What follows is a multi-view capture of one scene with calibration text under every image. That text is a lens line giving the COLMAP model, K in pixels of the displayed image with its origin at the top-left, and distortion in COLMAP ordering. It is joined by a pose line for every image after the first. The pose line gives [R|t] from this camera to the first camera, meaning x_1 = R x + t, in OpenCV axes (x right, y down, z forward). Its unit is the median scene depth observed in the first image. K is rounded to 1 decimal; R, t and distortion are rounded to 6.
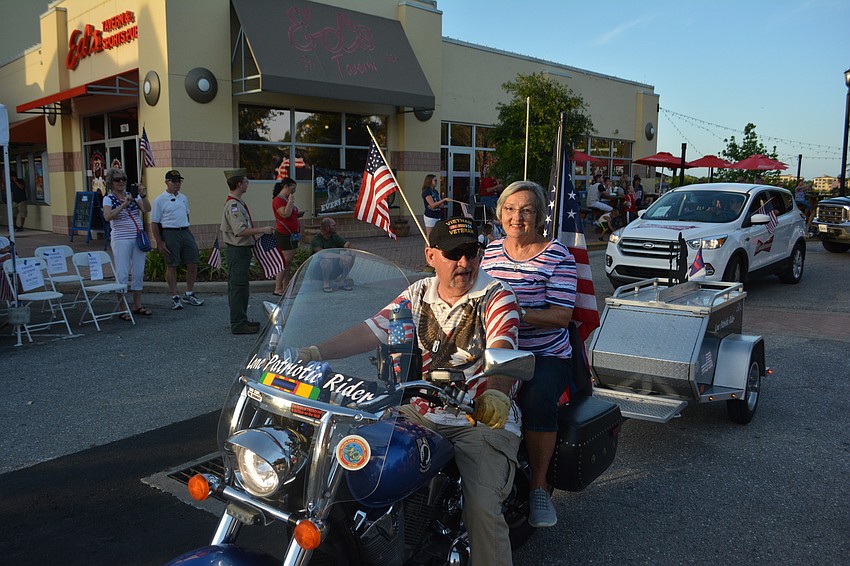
lens RADIAL K [[1118.5, 0, 425.0], [0, 1118.5, 283.0], [0, 0, 1]] dist [-0.039801, -0.052524]
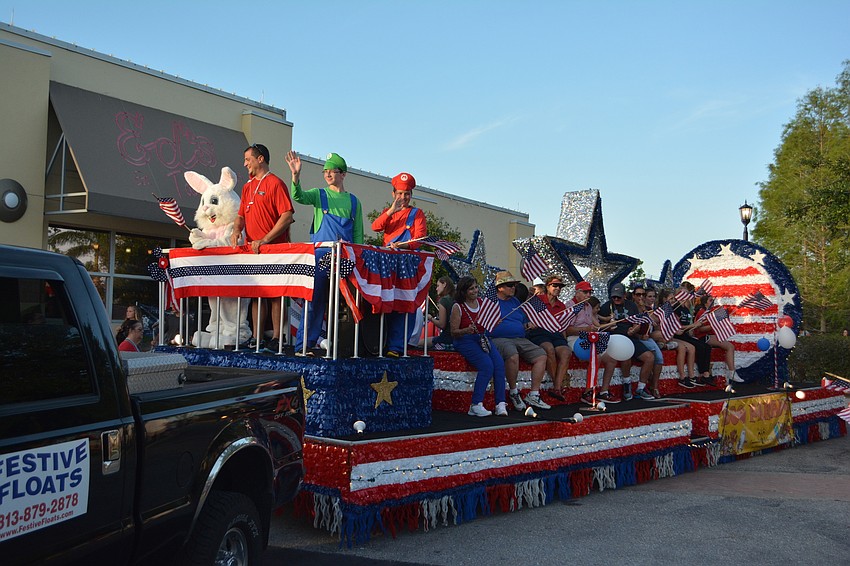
lens RADIAL K [[1118.5, 0, 425.0], [0, 1118.5, 283.0], [0, 0, 1]] dist [-0.039801, -0.052524]
pose [[0.996988, 0.038170, 0.067516, 0.059141], [-0.029147, 0.991096, -0.129919, -0.017698], [-0.071874, 0.127560, 0.989223, 0.169951]]
